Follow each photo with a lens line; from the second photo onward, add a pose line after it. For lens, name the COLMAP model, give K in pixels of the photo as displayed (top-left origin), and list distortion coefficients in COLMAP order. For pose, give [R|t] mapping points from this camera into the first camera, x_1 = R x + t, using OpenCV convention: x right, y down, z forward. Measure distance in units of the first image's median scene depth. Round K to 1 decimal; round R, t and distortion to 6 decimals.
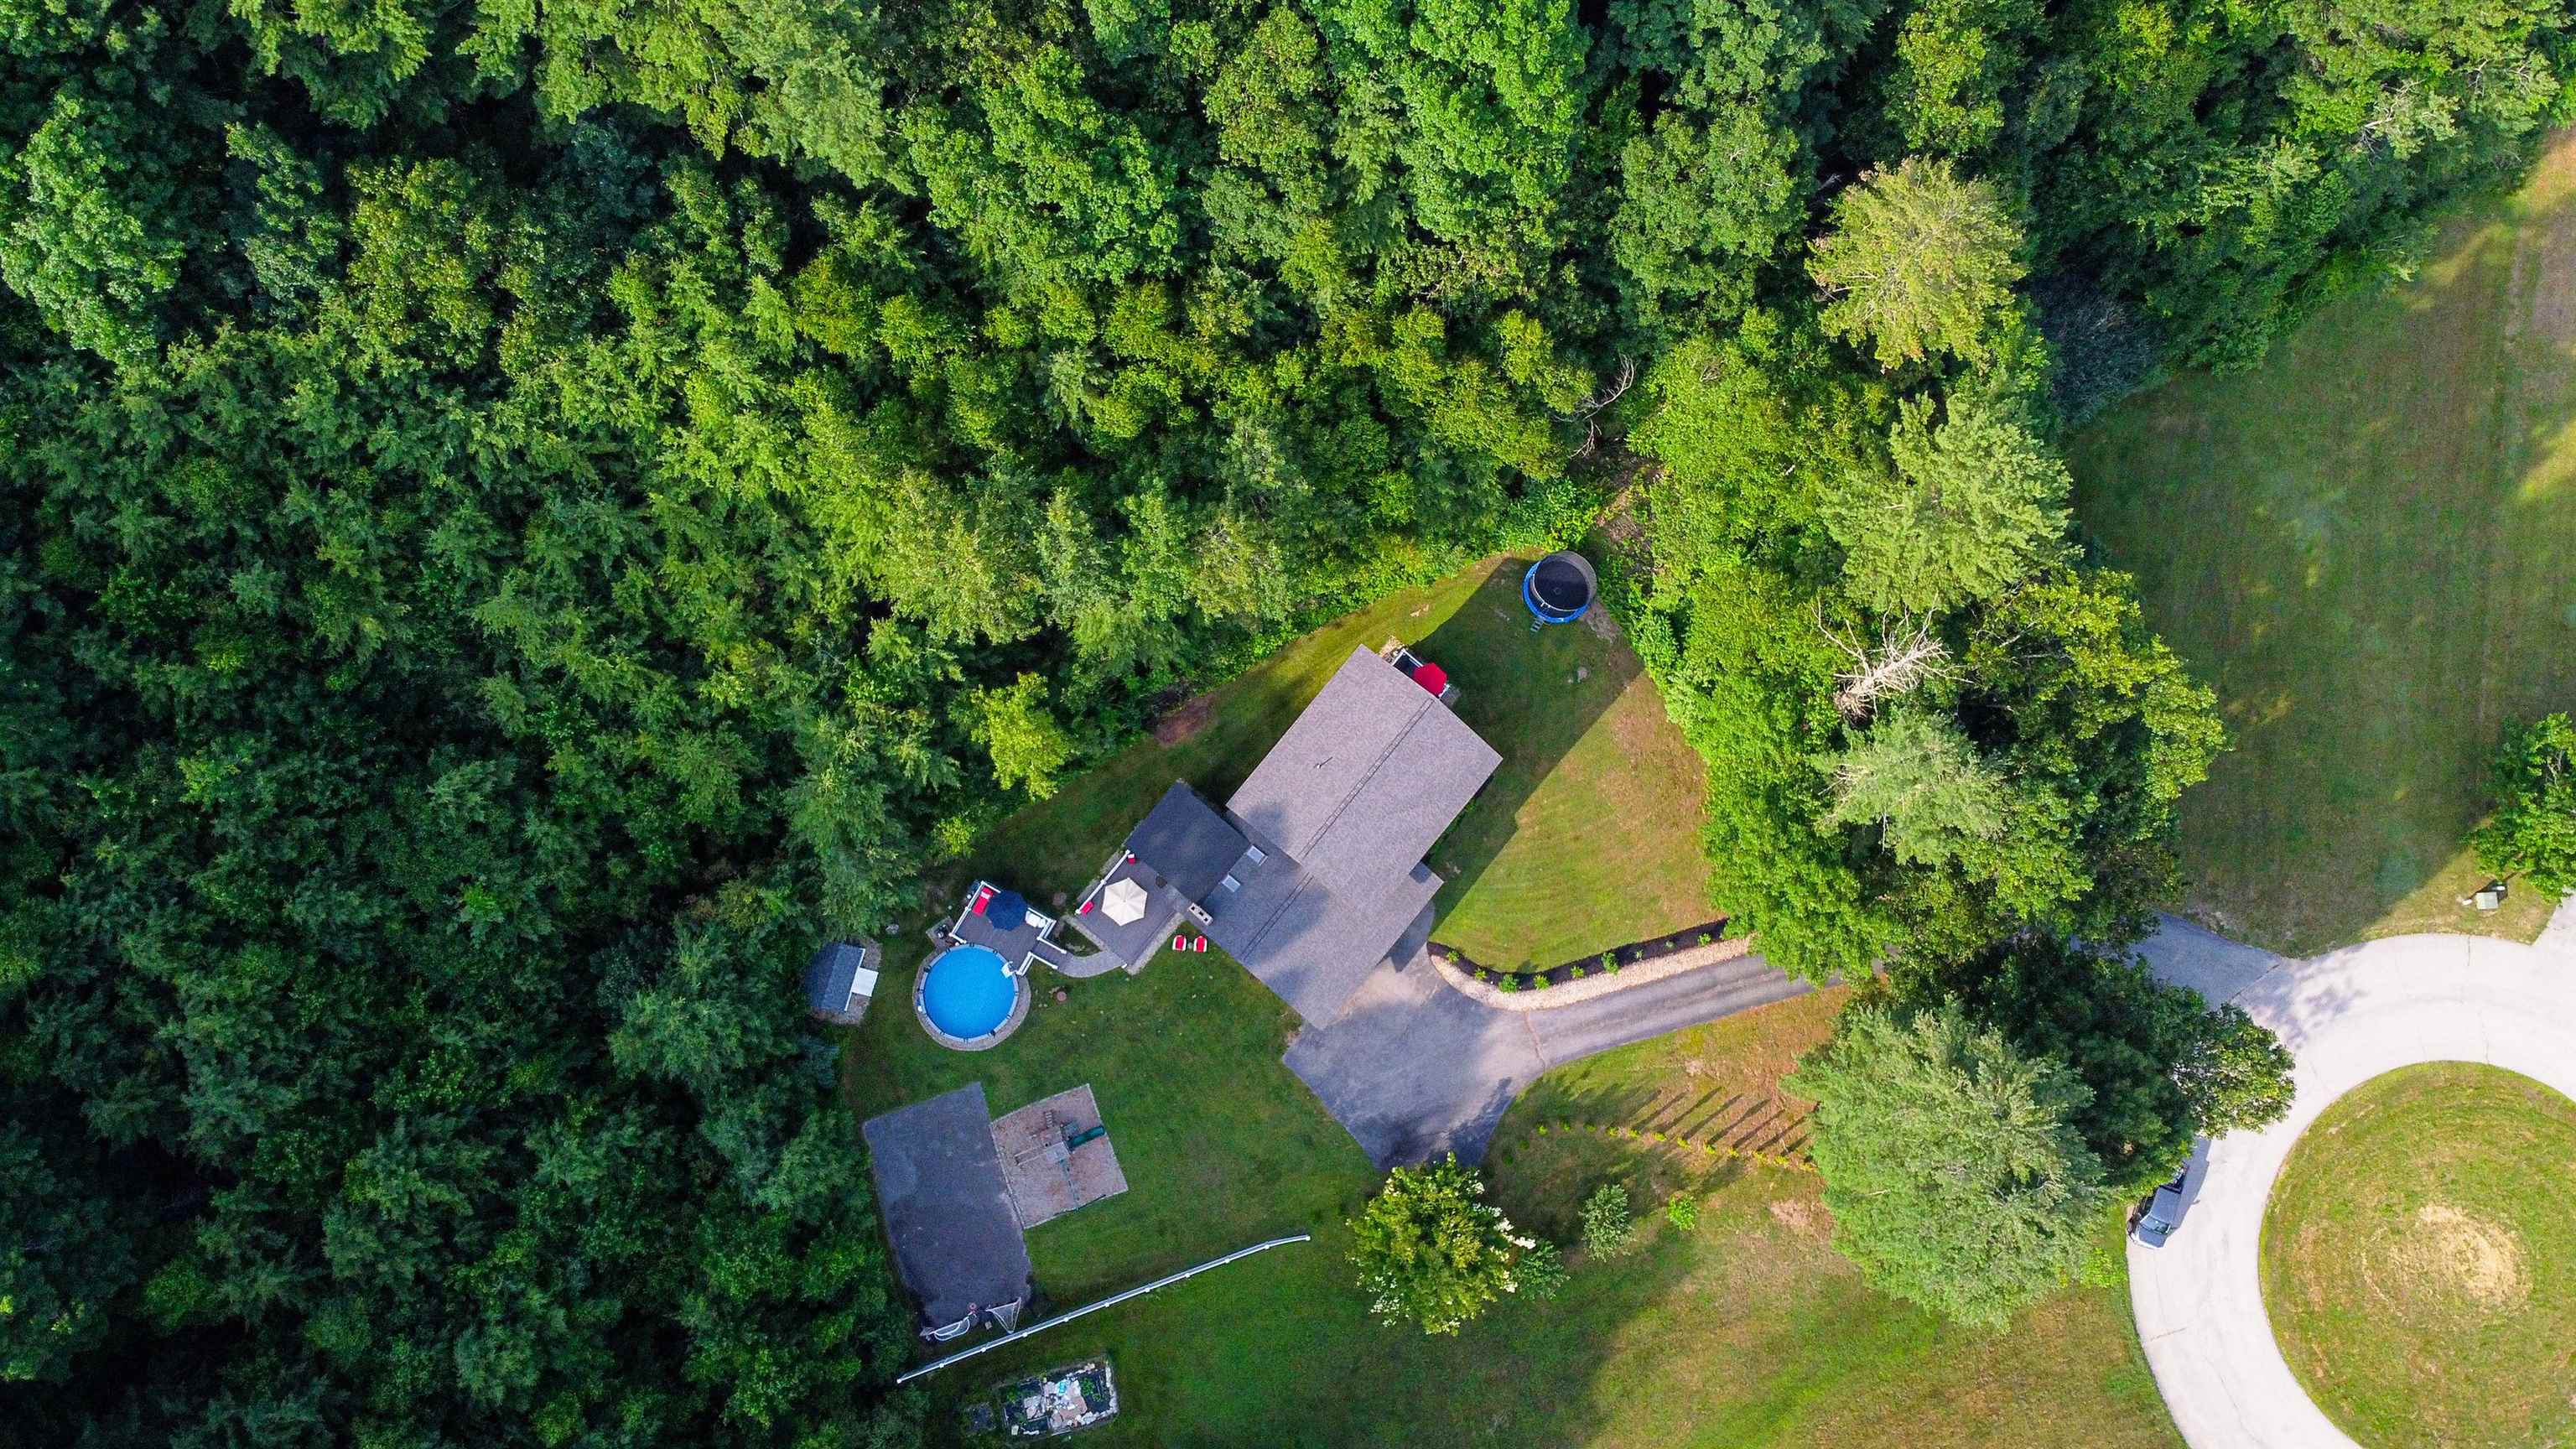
lens RADIAL K [[1870.8, 0, 1291.5], [0, 1870.8, 766.9], [0, 0, 1]] dist [0.224590, -0.245670]
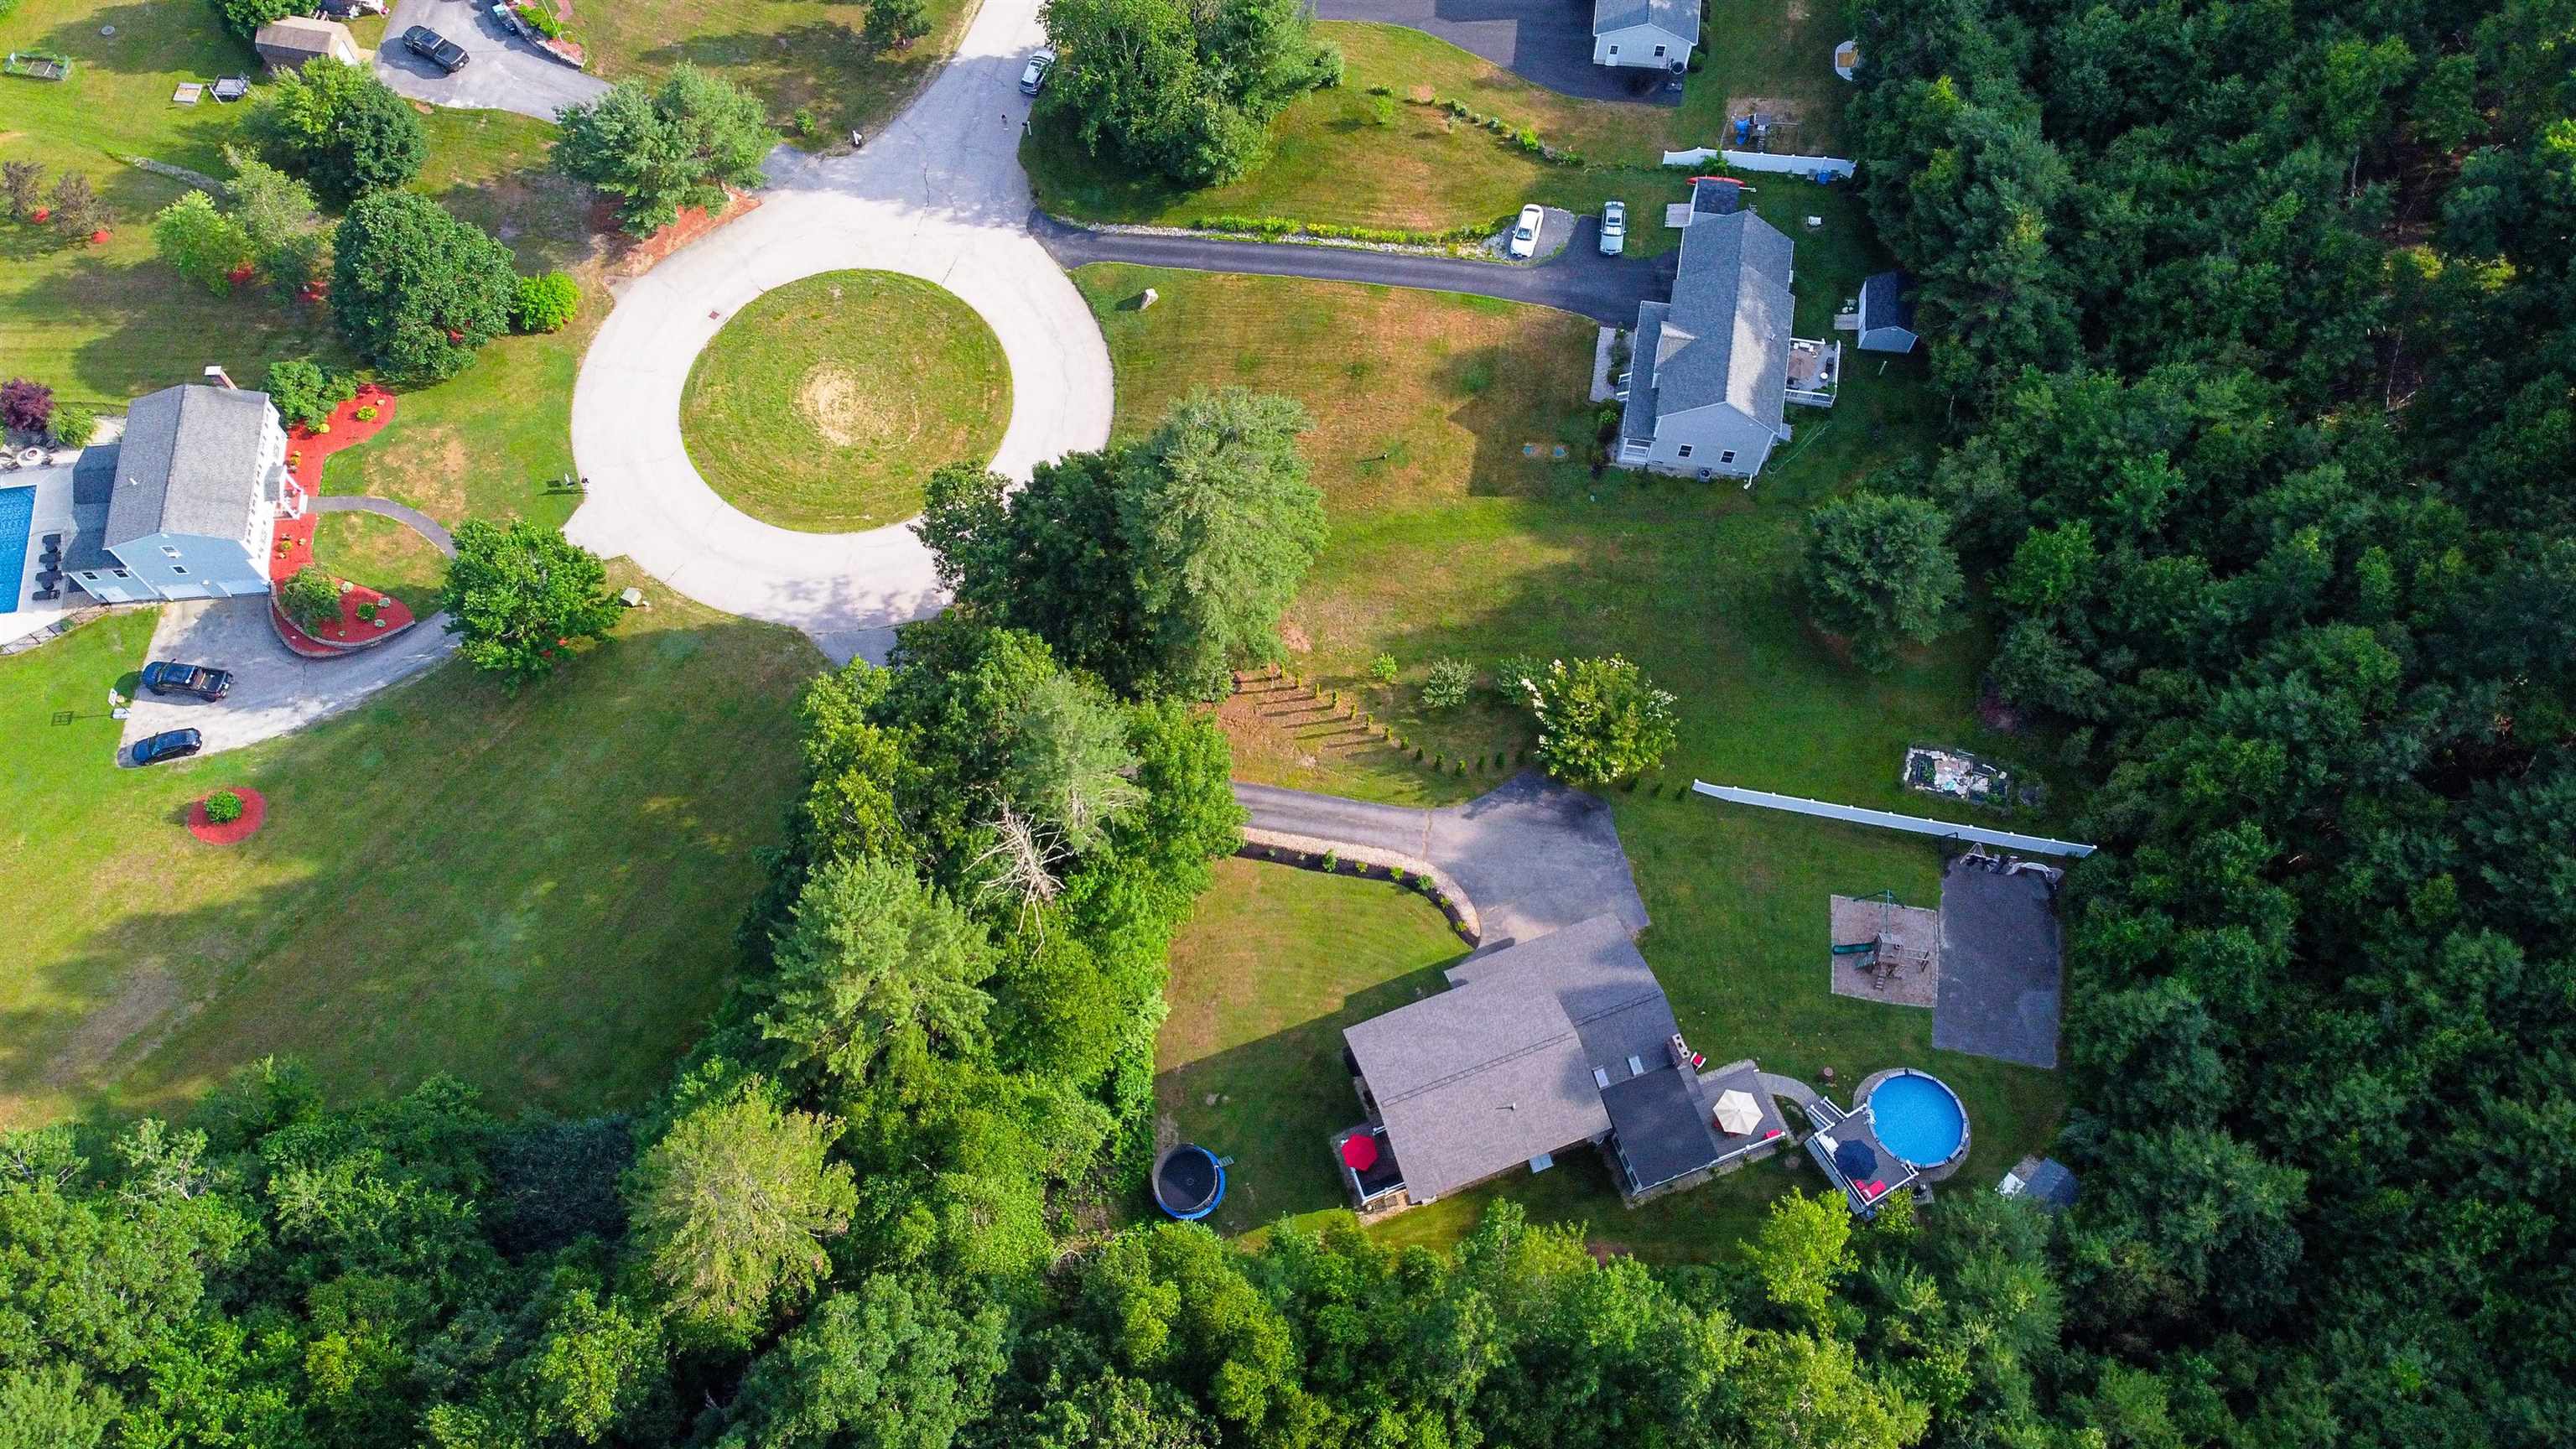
lens RADIAL K [[1904.5, 0, 1300.2], [0, 1904.5, 737.7], [0, 0, 1]] dist [0.243296, -0.288111]
pose [[-0.870391, -0.450484, 0.198706, -0.001757], [0.485916, -0.720844, 0.494236, -0.405325], [-0.079410, 0.526733, 0.846313, 0.040257]]
